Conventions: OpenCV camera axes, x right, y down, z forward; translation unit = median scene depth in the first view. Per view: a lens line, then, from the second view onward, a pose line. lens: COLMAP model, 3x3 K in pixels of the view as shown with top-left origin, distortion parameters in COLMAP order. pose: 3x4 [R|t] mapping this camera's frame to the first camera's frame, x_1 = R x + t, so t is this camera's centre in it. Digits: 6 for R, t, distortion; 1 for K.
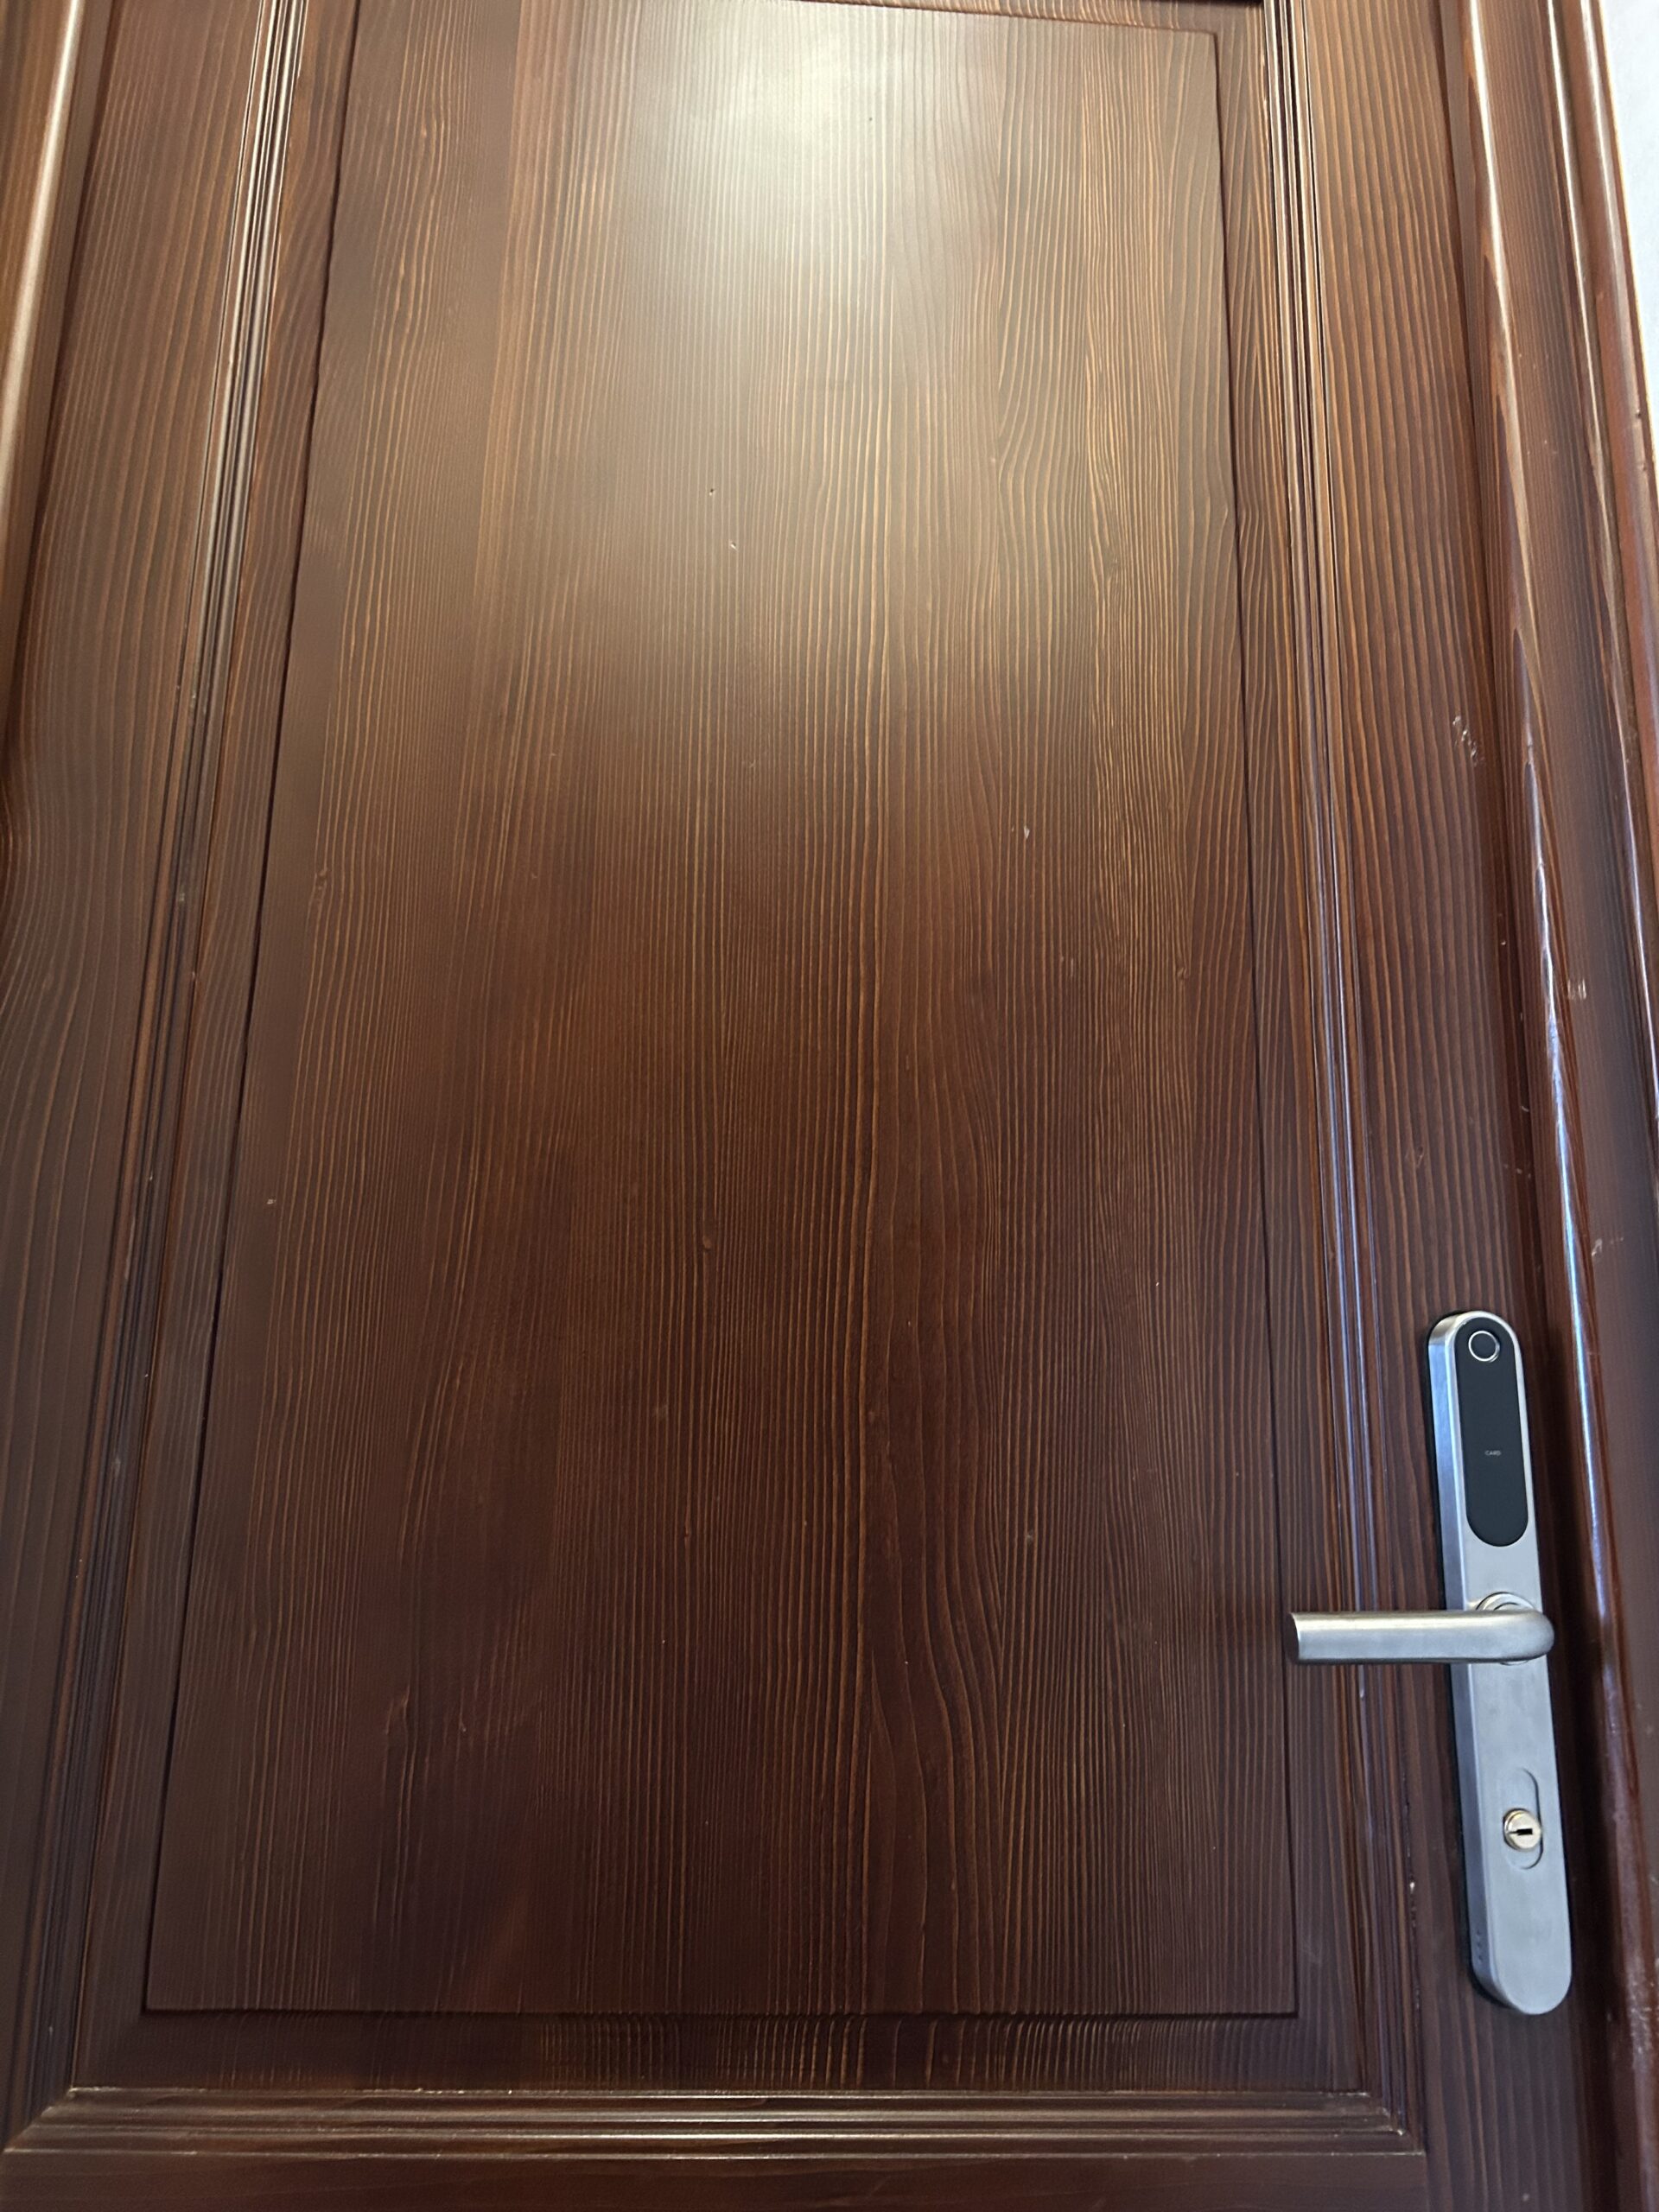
lens RADIAL K [[1676.1, 0, 859.2], [0, 1676.1, 1113.7], [0, 0, 1]] dist [0.050315, -0.059795]
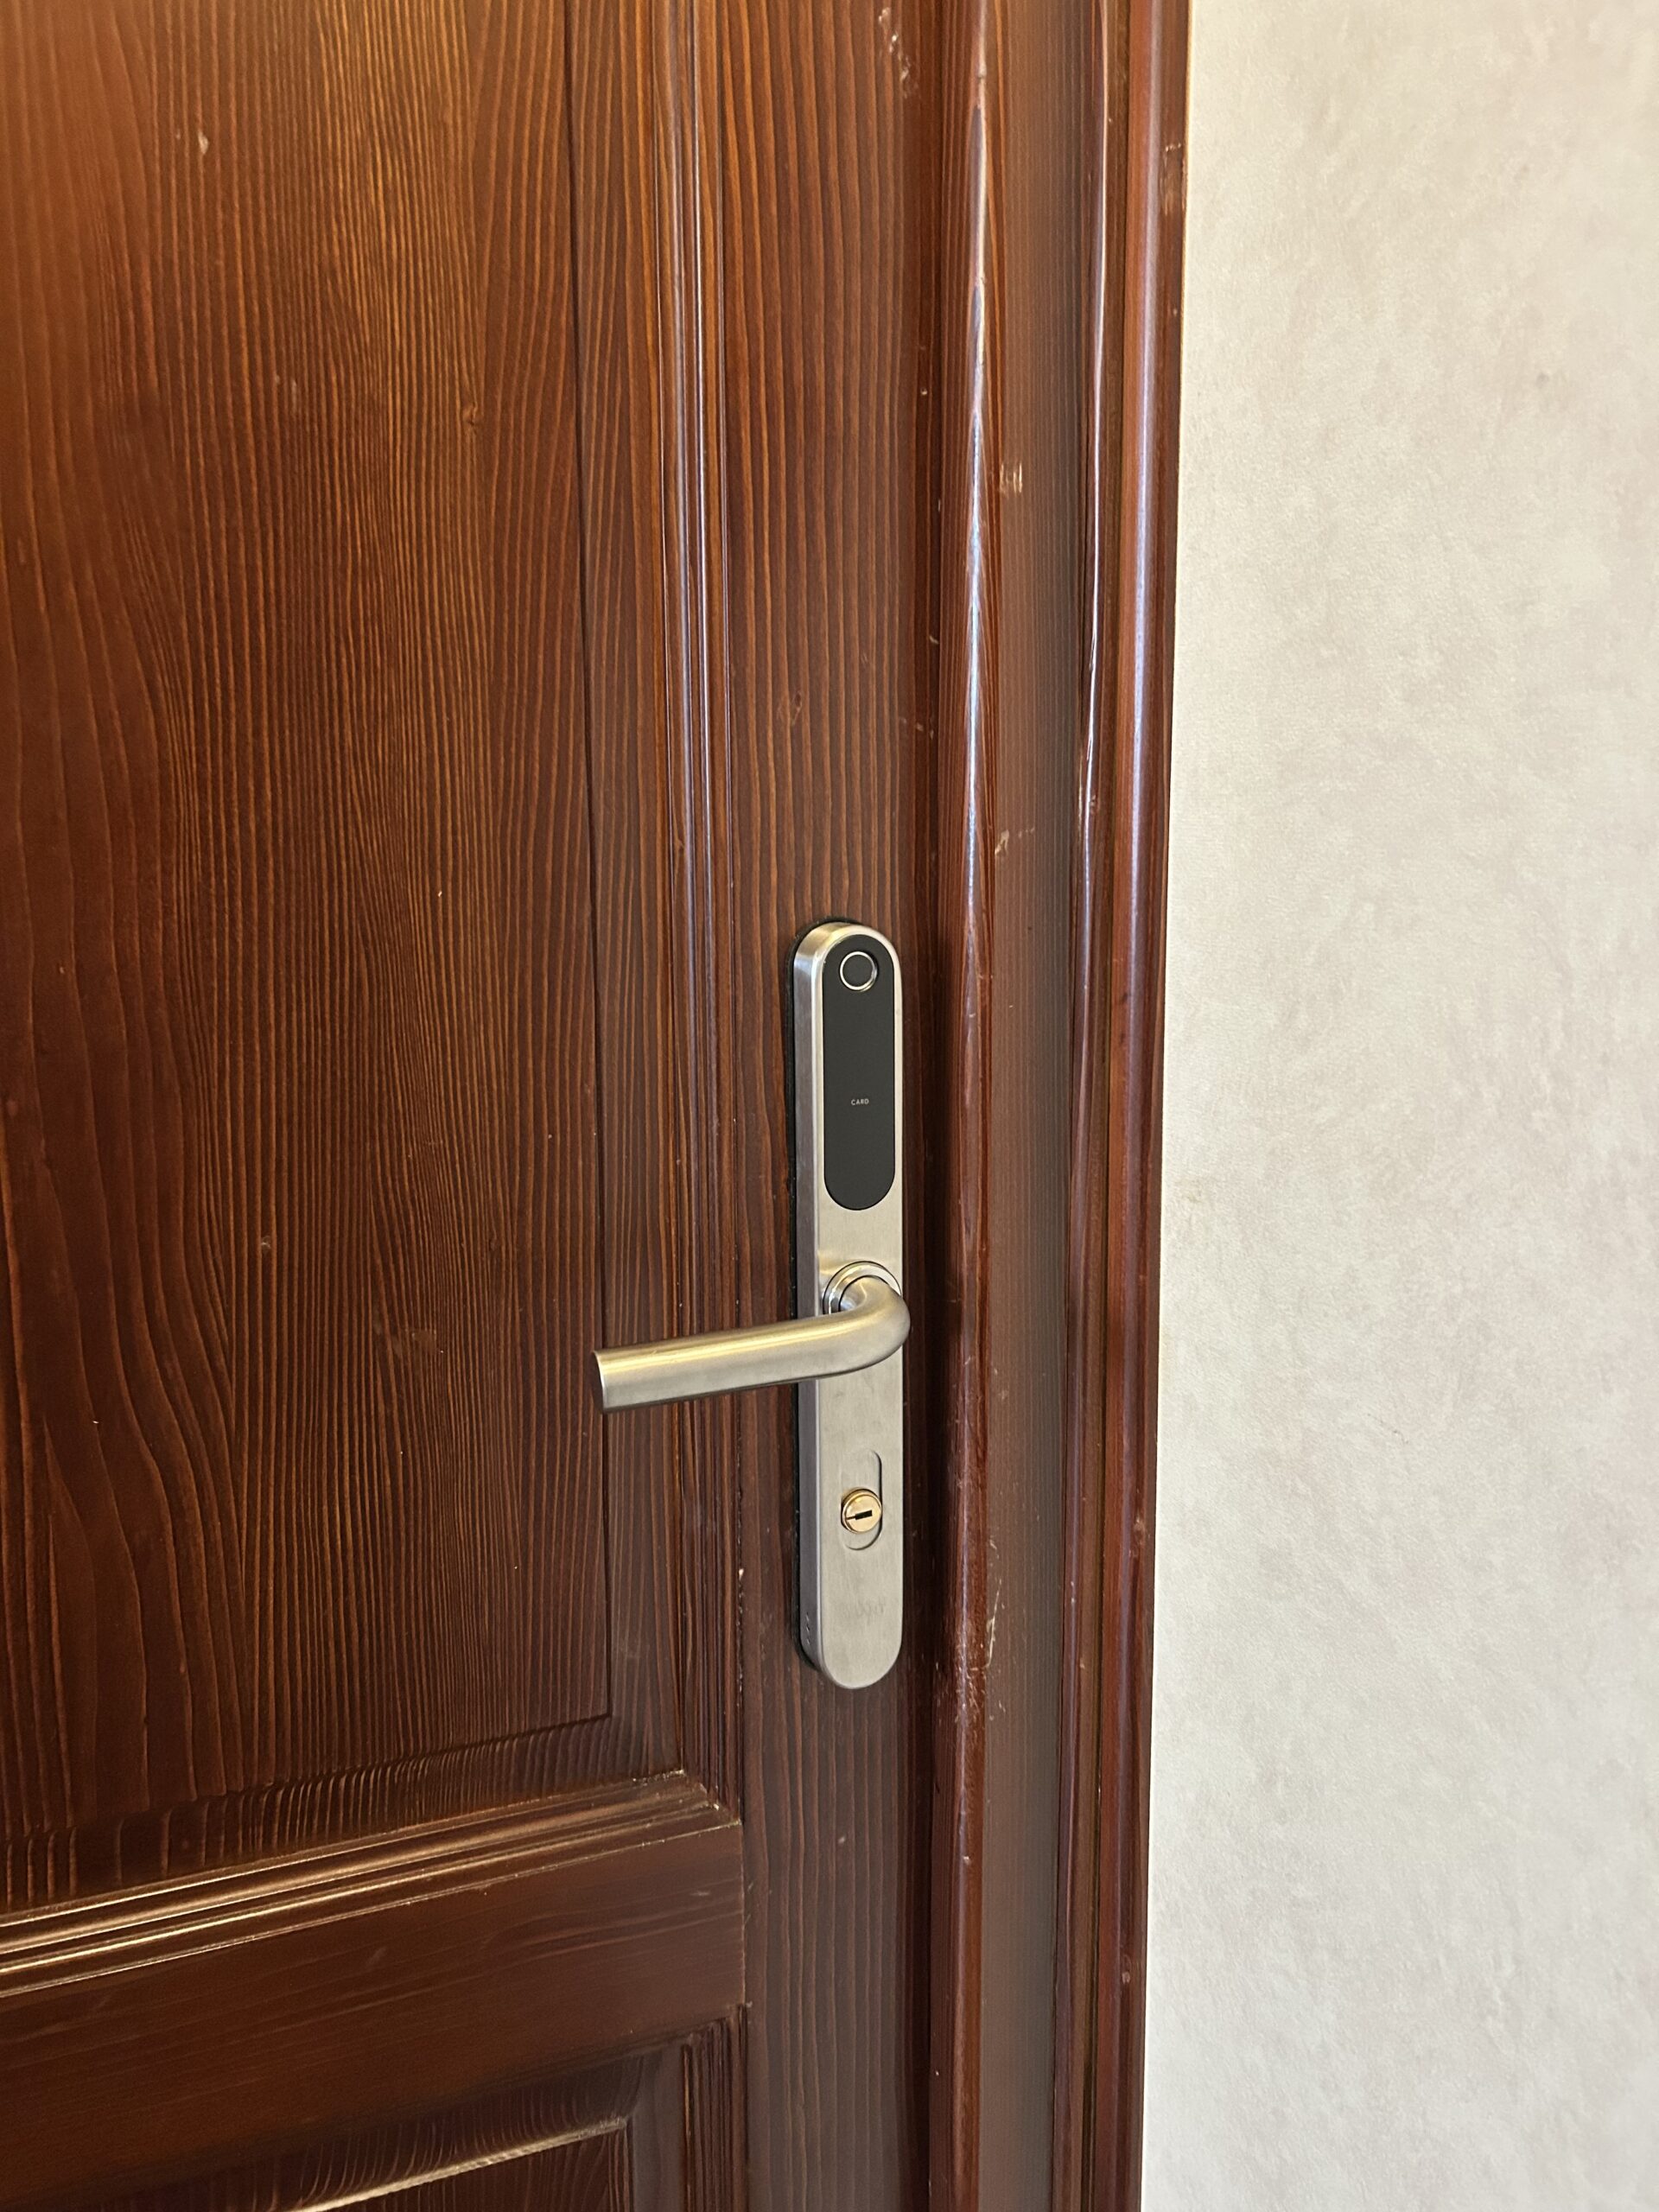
lens RADIAL K [[1676.1, 0, 839.0], [0, 1676.1, 1099.7], [0, 0, 1]] dist [0.050315, -0.059795]
pose [[0.953263, -0.067573, 0.294488, 0.126541], [-0.053128, 0.921996, 0.383537, -0.105748], [-0.297434, -0.381258, 0.875315, 0.293911]]
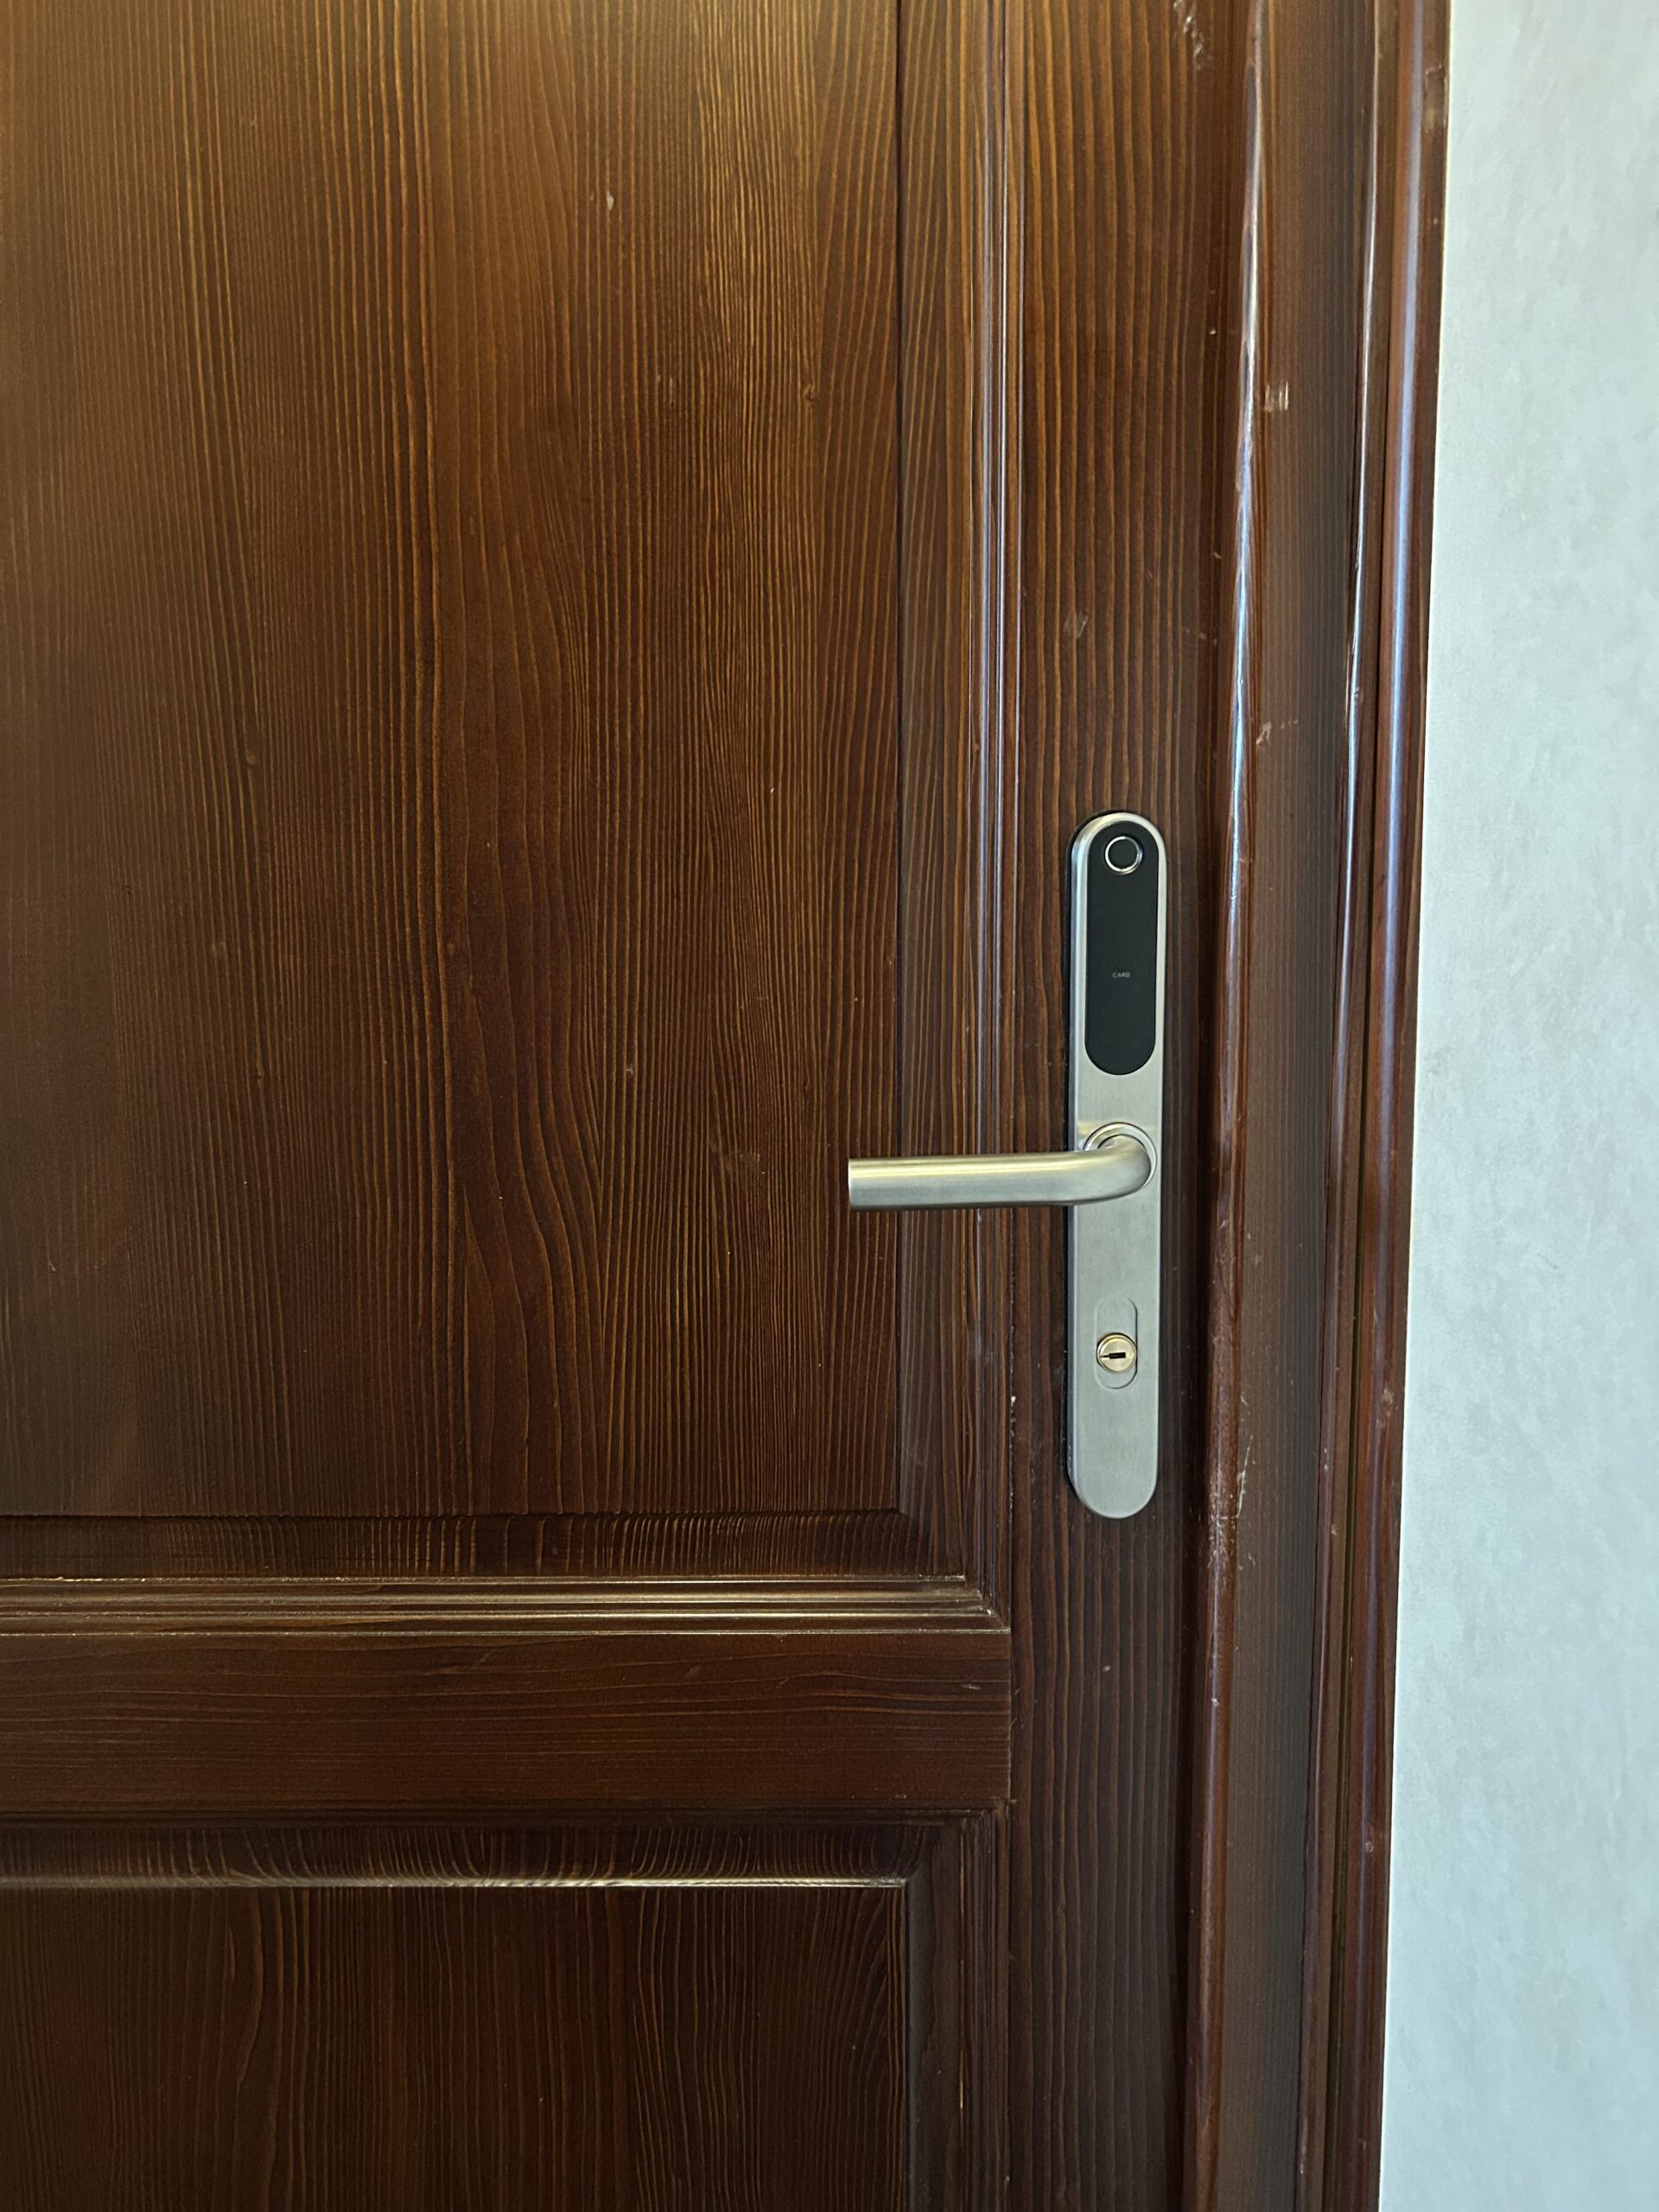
lens RADIAL K [[1676.1, 0, 849.4], [0, 1676.1, 1120.0], [0, 0, 1]] dist [0.050315, -0.059795]
pose [[0.996924, -0.012360, -0.077396, 0.292916], [0.039518, 0.932045, 0.360181, -0.053010], [0.067685, -0.362131, 0.929666, 0.130672]]
